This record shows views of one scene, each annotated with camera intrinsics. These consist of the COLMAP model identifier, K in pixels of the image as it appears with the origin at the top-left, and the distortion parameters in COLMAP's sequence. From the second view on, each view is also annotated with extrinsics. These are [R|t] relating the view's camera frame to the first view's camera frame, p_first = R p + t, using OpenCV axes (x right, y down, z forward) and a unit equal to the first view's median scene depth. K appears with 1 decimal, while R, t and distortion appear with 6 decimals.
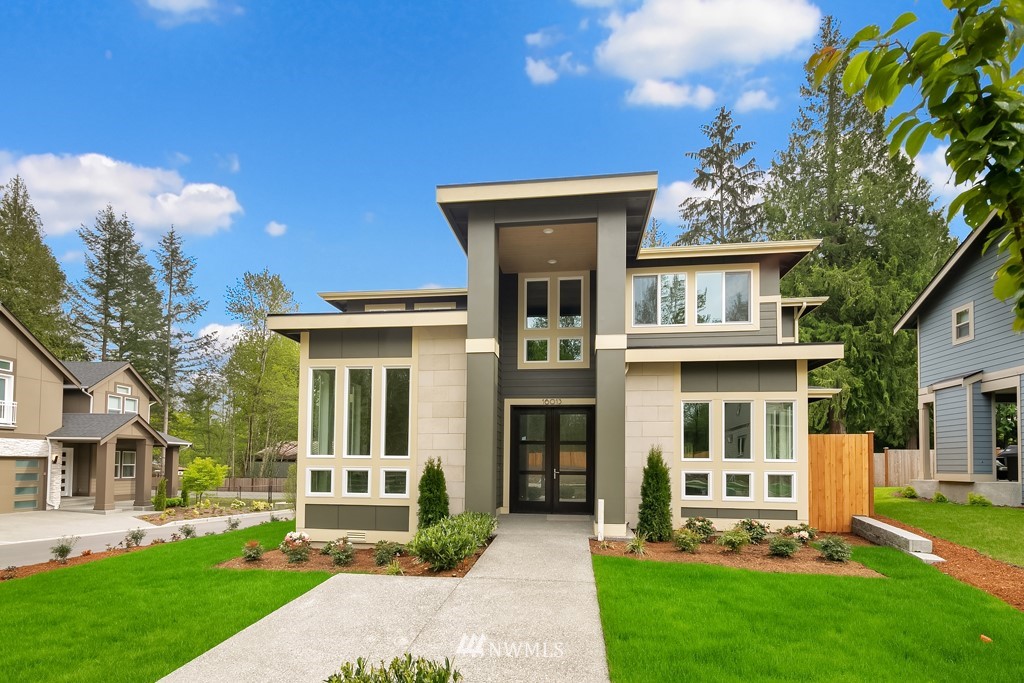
lens RADIAL K [[489.3, 0, 513.0], [0, 489.3, 289.9], [0, 0, 1]] dist [-0.000428, 0.000152]
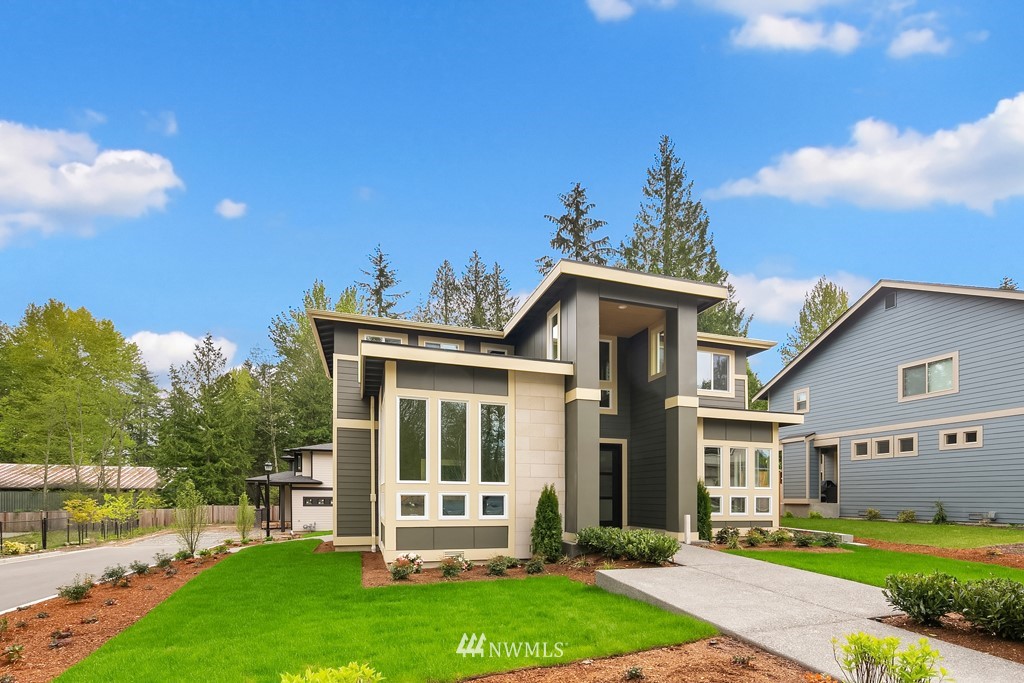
lens RADIAL K [[497.1, 0, 514.7], [0, 497.1, 312.6], [0, 0, 1]] dist [-0.000004, -0.001057]
pose [[0.902504, 0.150598, 0.403493, -0.691797], [-0.145692, 0.988394, -0.043031, -0.008099], [-0.405290, -0.019950, 0.913970, -0.066177]]
